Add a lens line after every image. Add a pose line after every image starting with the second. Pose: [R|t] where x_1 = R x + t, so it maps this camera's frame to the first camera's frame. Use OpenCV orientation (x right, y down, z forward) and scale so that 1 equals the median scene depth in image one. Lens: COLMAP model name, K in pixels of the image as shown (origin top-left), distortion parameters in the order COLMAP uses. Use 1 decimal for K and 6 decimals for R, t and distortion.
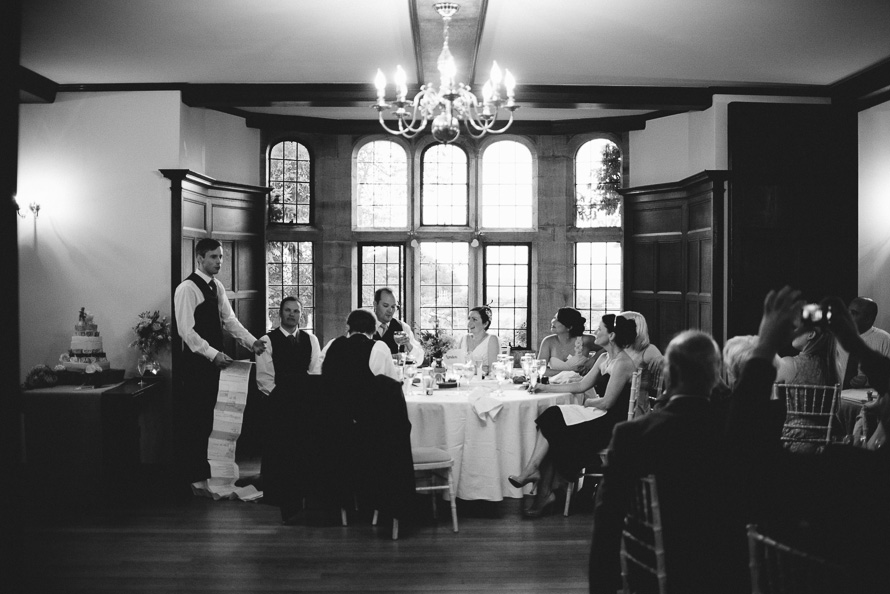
lens RADIAL K [[1110.4, 0, 445.0], [0, 1110.4, 297.0], [0, 0, 1]] dist [0.001311, -0.014358]
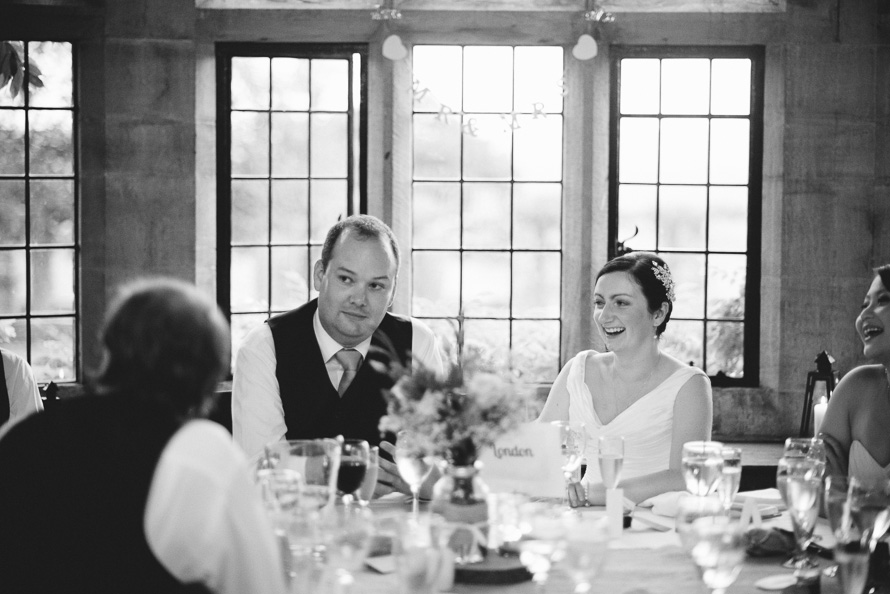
lens RADIAL K [[2180.0, 0, 445.0], [0, 2180.0, 297.0], [0, 0, 1]] dist [0.053132, -0.580335]
pose [[0.999781, 0.007240, -0.019656, -0.000194], [-0.006362, 0.998996, 0.044352, -0.004940], [0.019957, -0.044217, 0.998823, 0.375031]]
